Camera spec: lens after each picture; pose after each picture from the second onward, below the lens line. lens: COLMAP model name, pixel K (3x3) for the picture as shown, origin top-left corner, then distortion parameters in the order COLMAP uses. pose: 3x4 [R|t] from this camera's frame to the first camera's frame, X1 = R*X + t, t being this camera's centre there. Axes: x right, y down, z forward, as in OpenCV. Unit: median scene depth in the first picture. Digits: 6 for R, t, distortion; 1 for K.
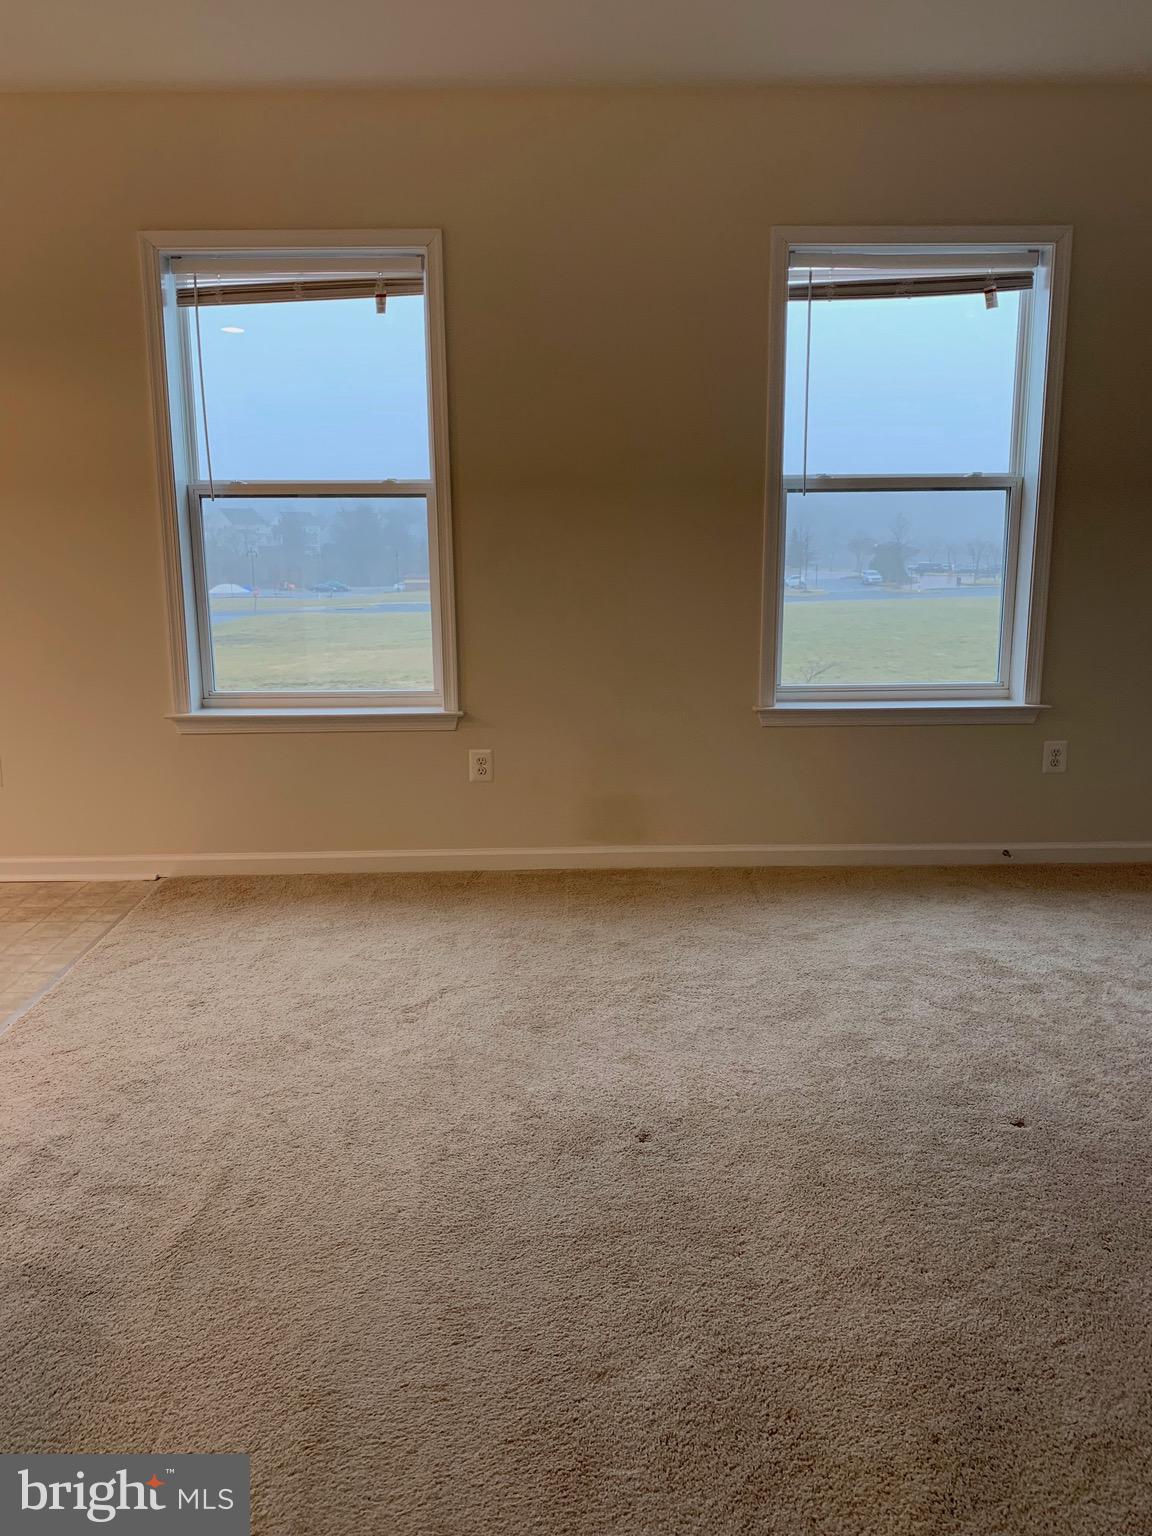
lens RADIAL K [[1164.3, 0, 569.0], [0, 1164.3, 767.5], [0, 0, 1]] dist [-0.007232, -0.007626]
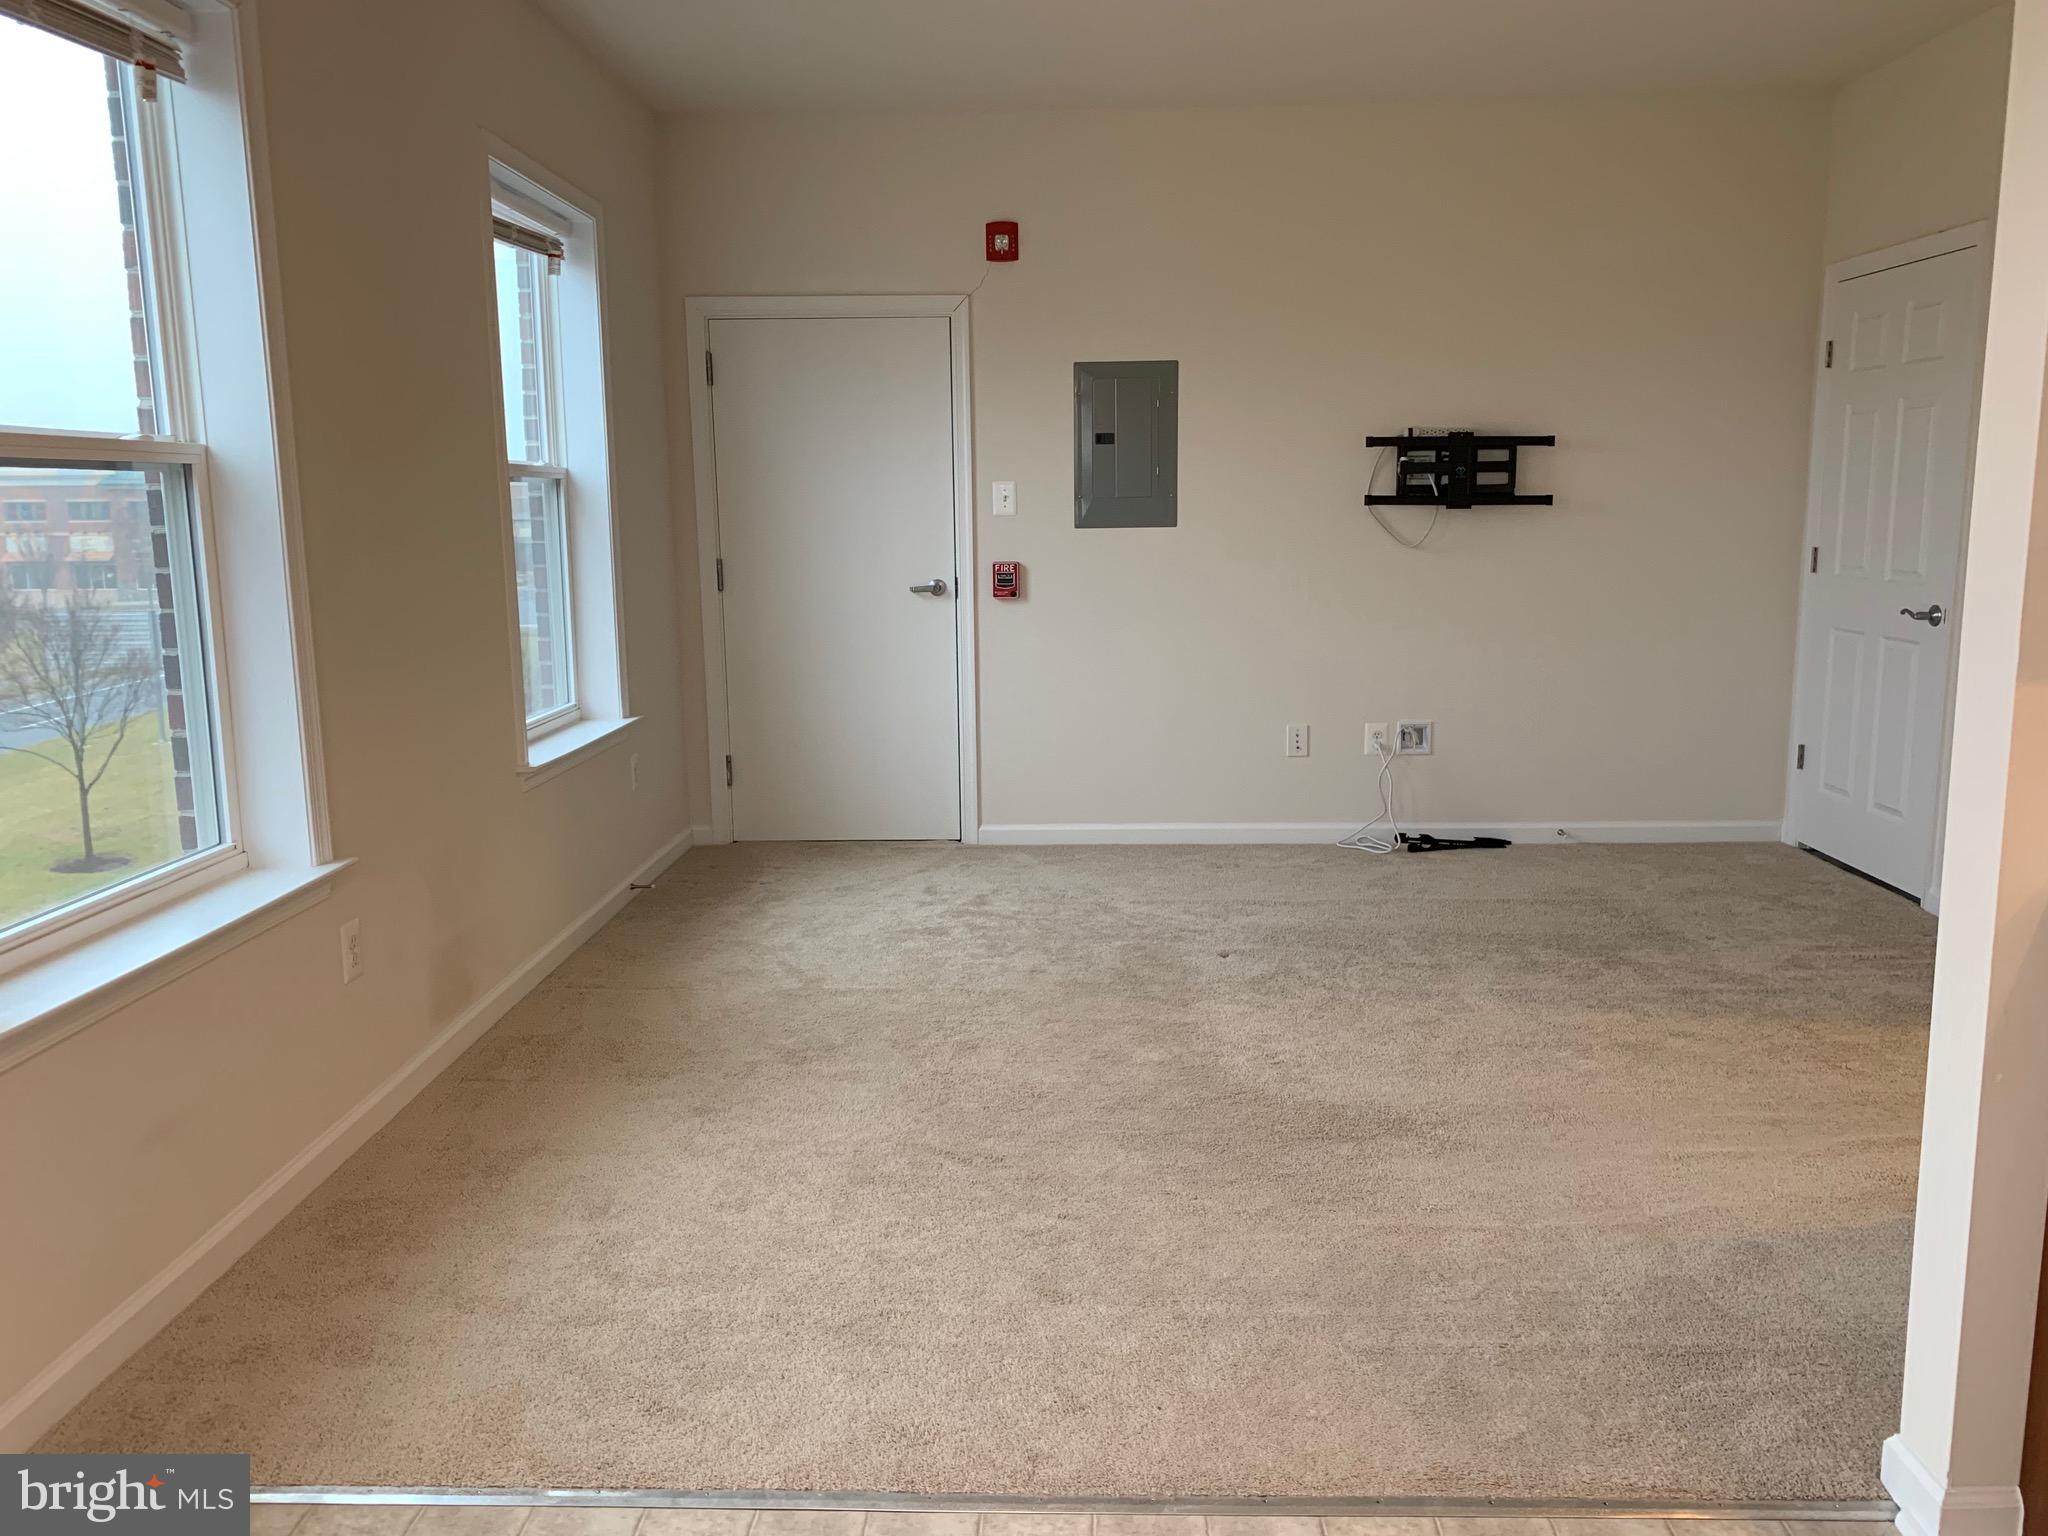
lens RADIAL K [[1552.4, 0, 1024.9], [0, 1552.4, 760.5], [0, 0, 1]] dist [-0.007232, -0.007626]
pose [[0.032461, -0.154136, 0.987516, -0.853147], [0.212779, 0.966453, 0.143853, -0.138334], [-0.976561, 0.205453, 0.064169, 0.664884]]
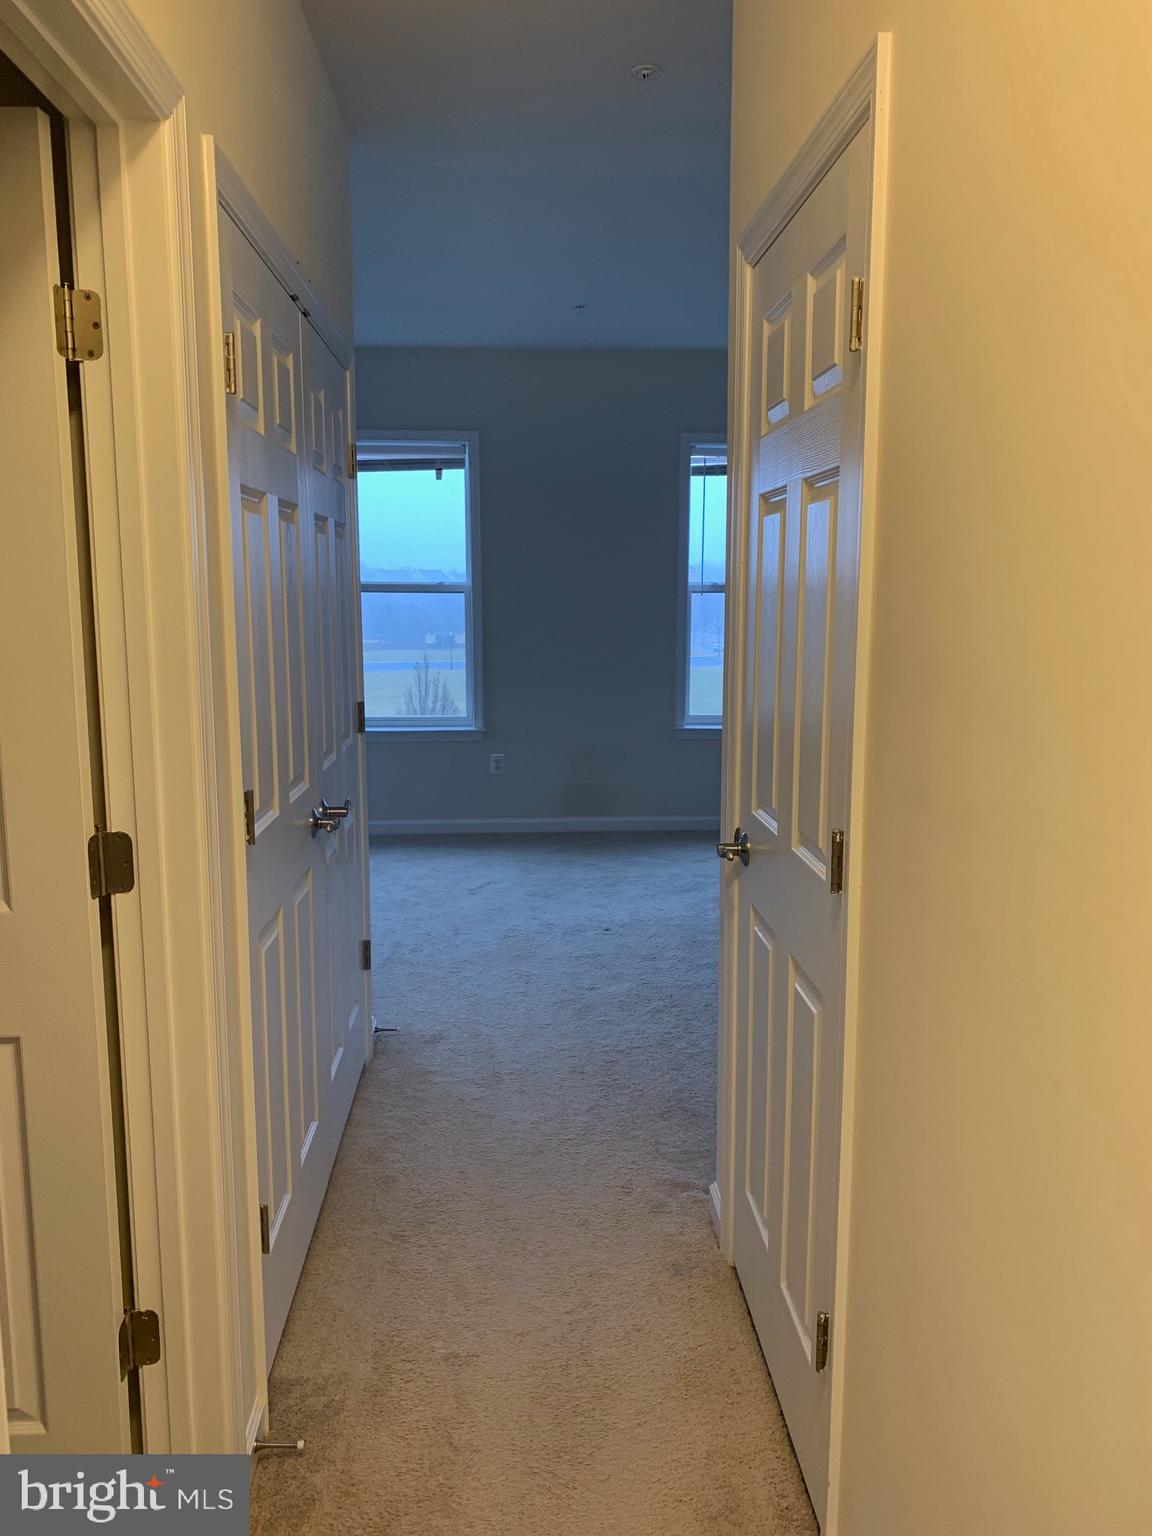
lens RADIAL K [[1164.3, 0, 582.3], [0, 1164.3, 769.7], [0, 0, 1]] dist [-0.007232, -0.007626]
pose [[0.998265, 0.003271, 0.058783, -0.057974], [-0.000294, 0.998720, -0.050578, 0.090805], [-0.058873, 0.050473, 0.996989, -0.600365]]
